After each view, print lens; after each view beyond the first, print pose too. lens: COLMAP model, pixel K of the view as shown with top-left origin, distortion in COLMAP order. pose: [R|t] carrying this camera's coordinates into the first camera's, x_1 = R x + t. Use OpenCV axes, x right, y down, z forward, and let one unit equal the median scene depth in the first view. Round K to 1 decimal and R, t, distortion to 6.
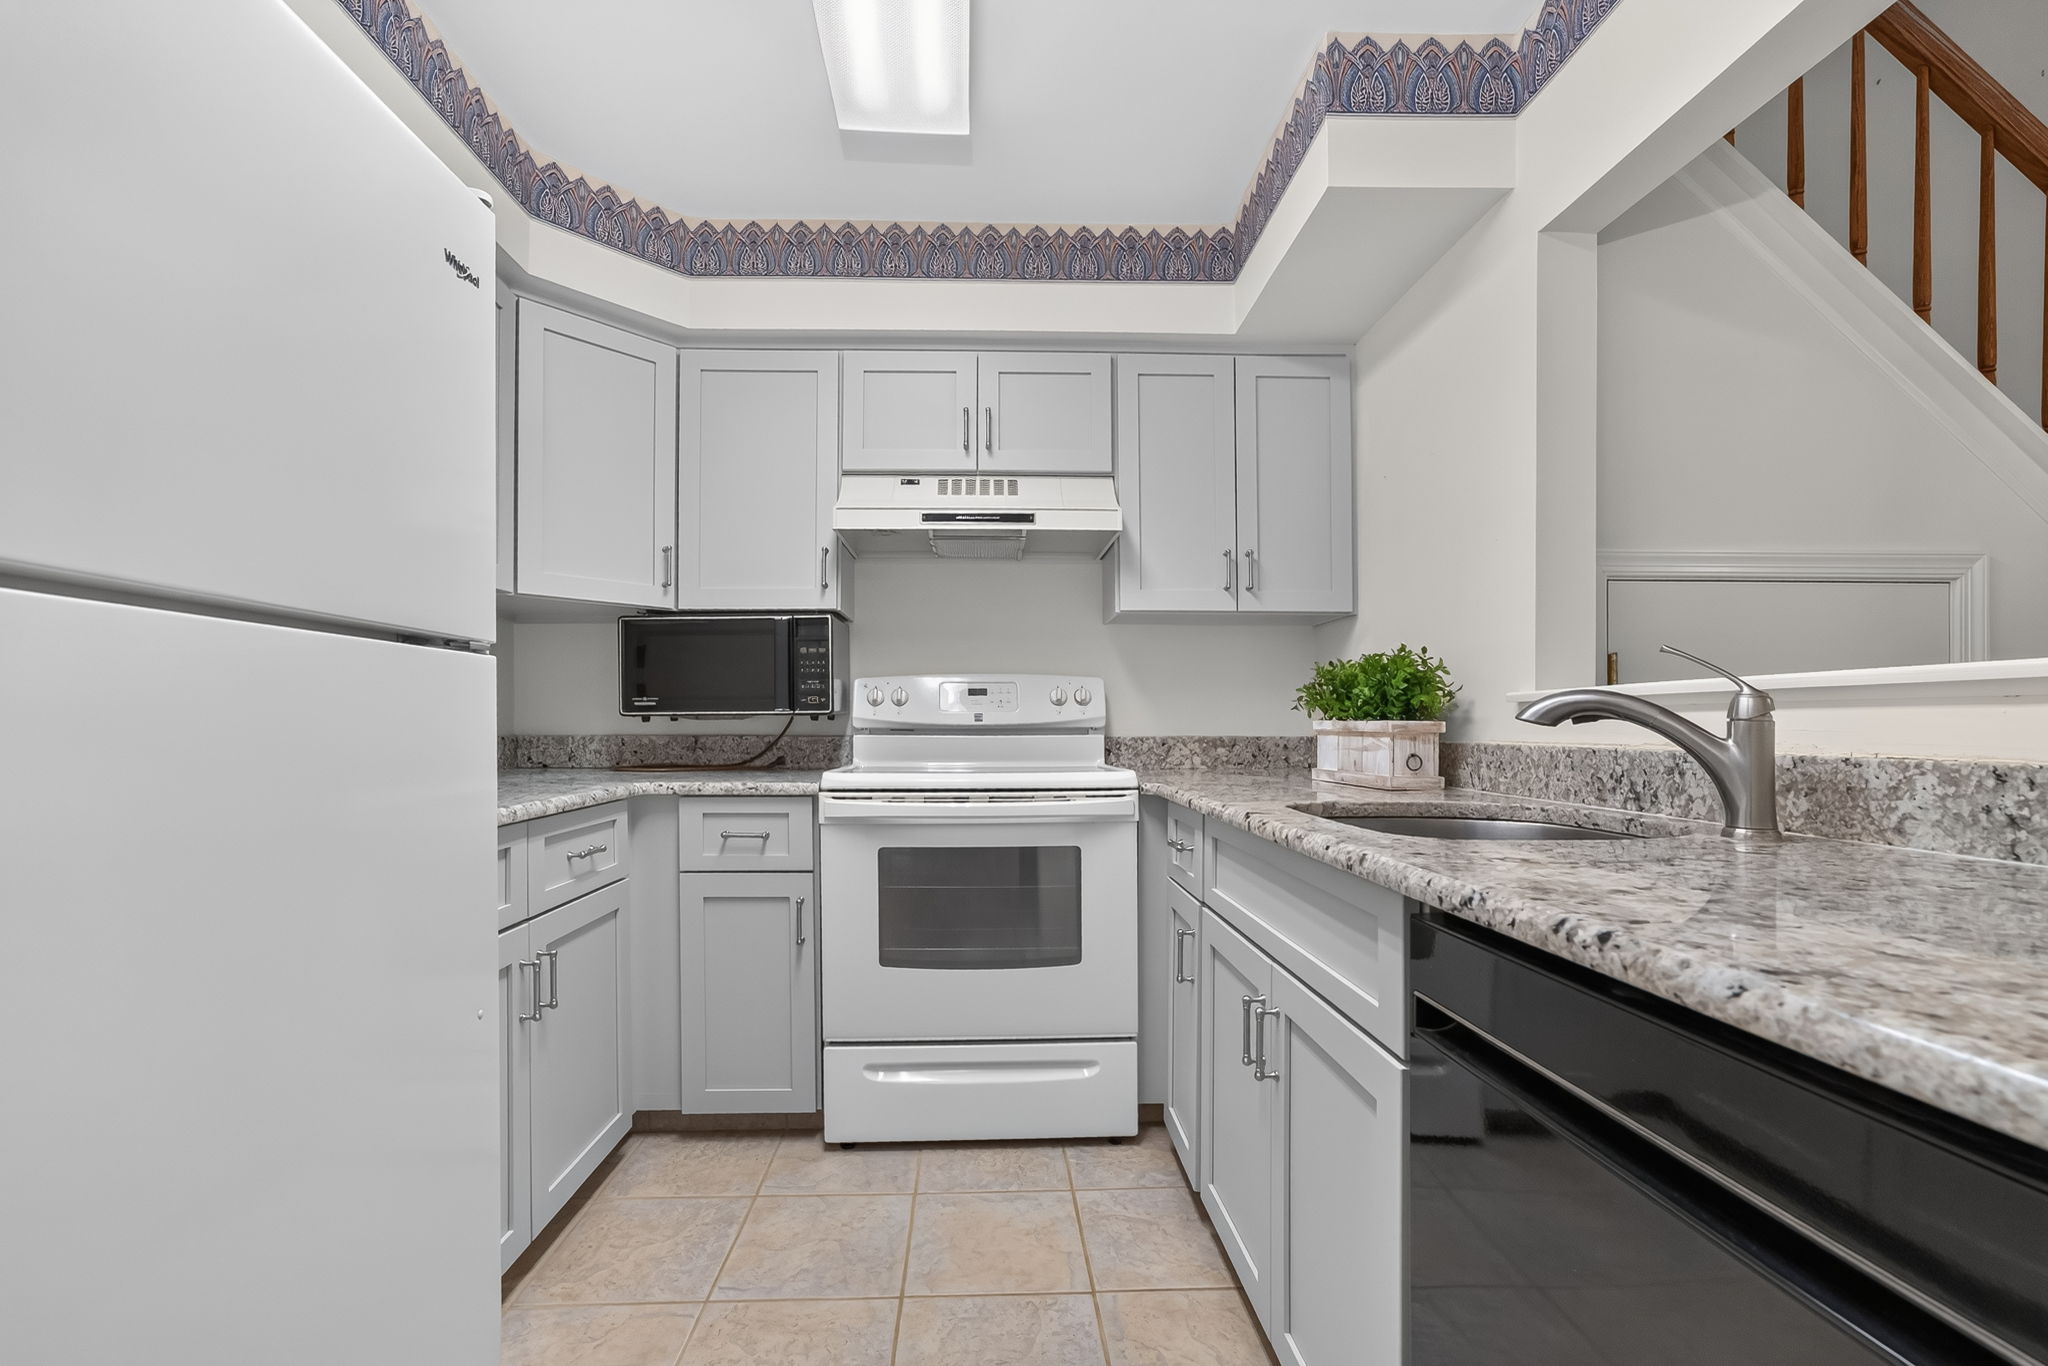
lens RADIAL K [[932.0, 0, 1021.2], [0, 932.0, 677.5], [0, 0, 1]] dist [-0.000824, 0.108176]
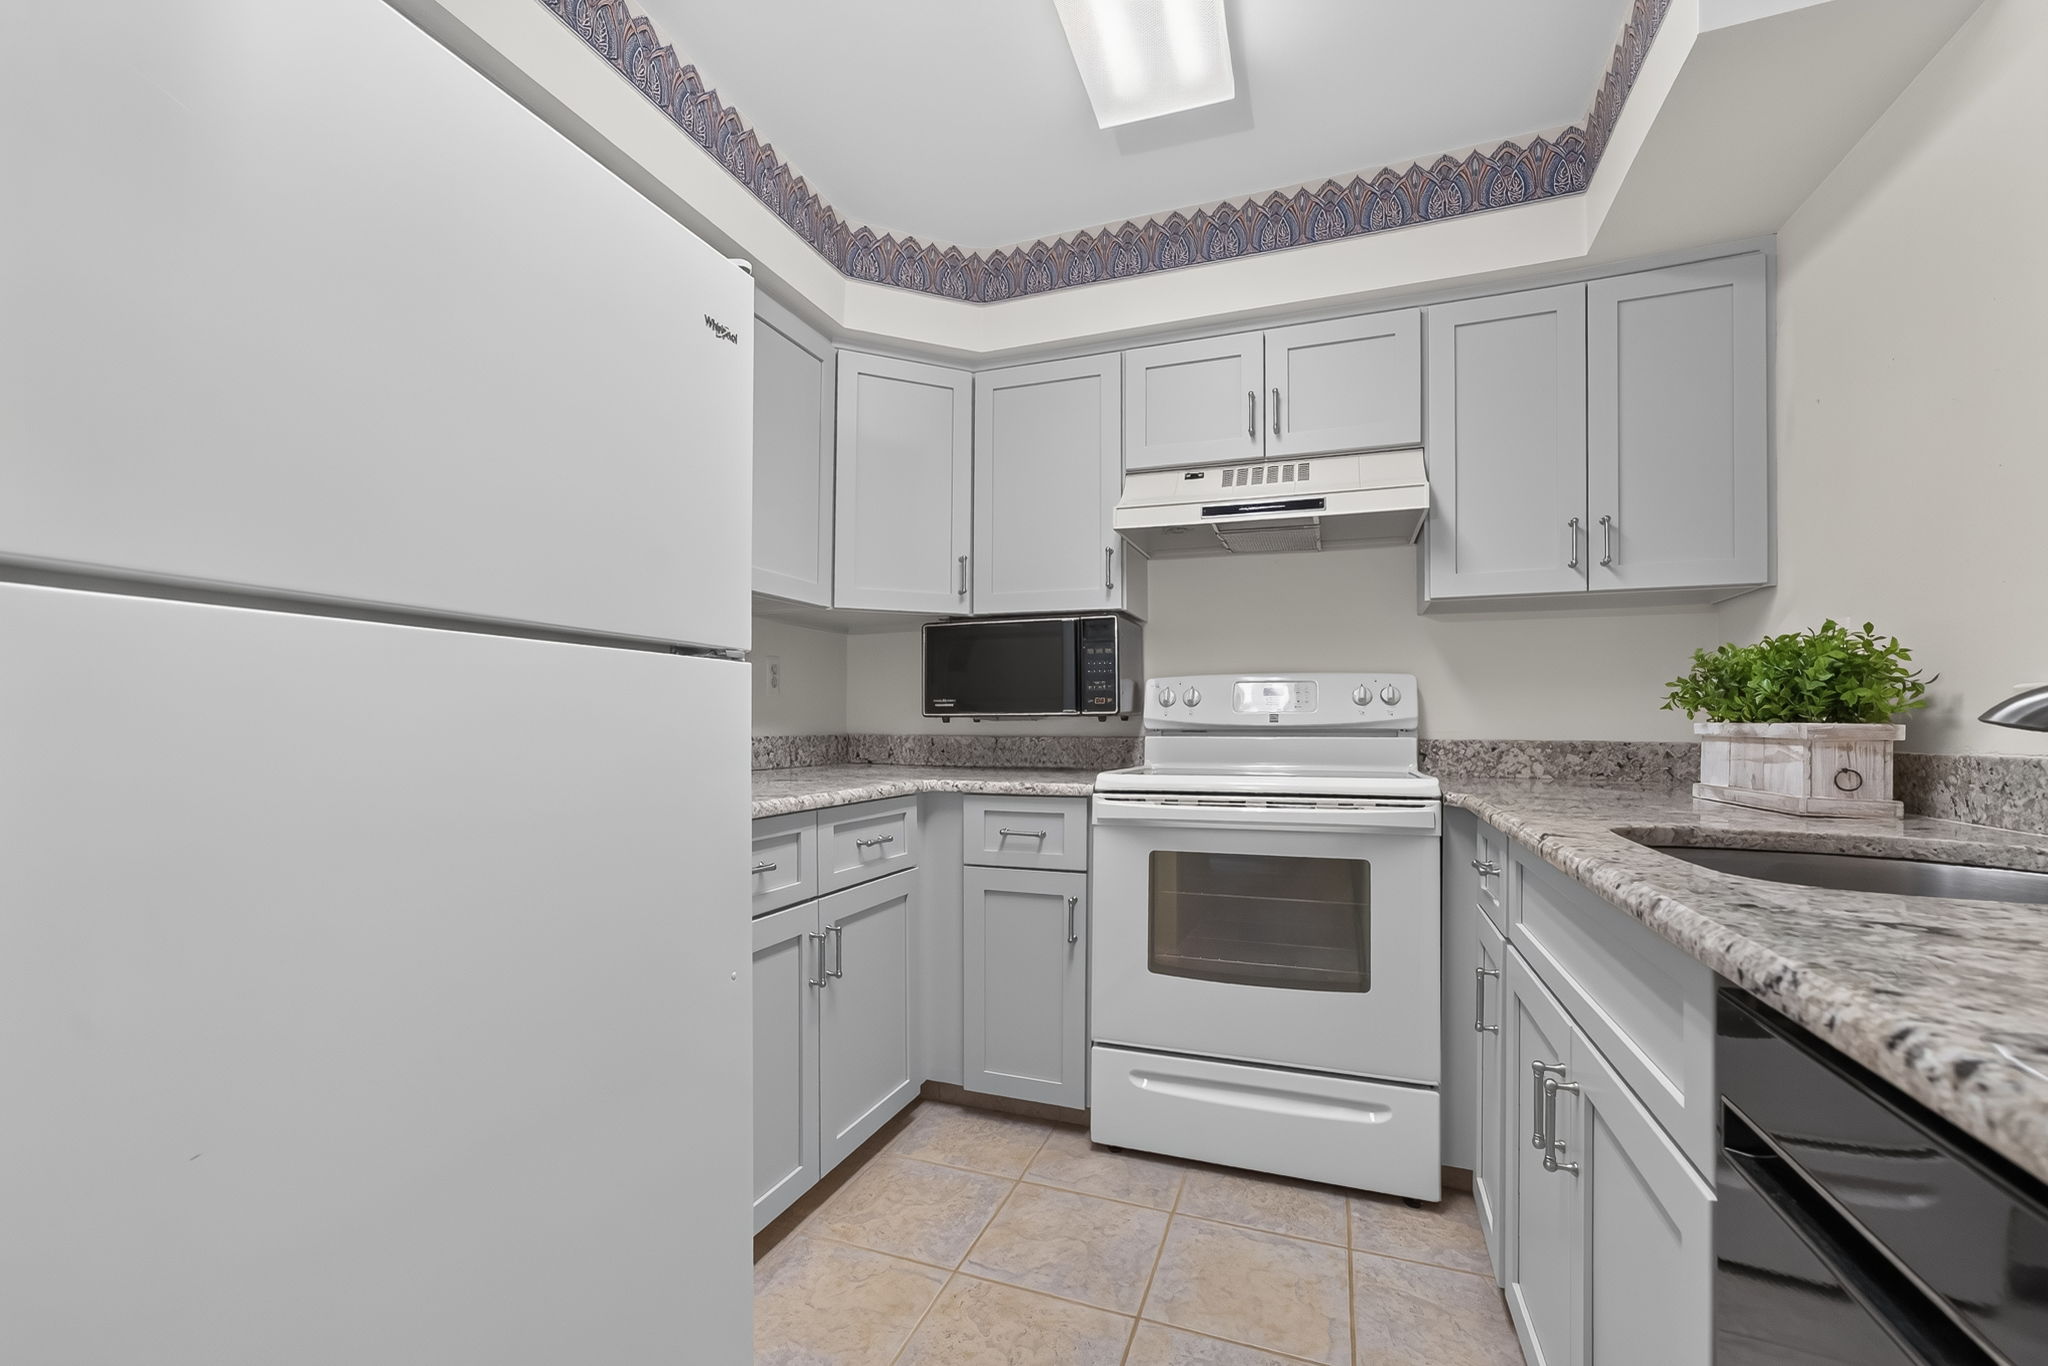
lens RADIAL K [[913.9, 0, 1024.0], [0, 913.9, 683.0], [0, 0, 1]] dist [0.036960, 0.025049]
pose [[0.928851, -0.015106, -0.370145, 0.091270], [0.016713, 0.999860, 0.001135, 0.002365], [0.370076, -0.007240, 0.928973, 0.056673]]
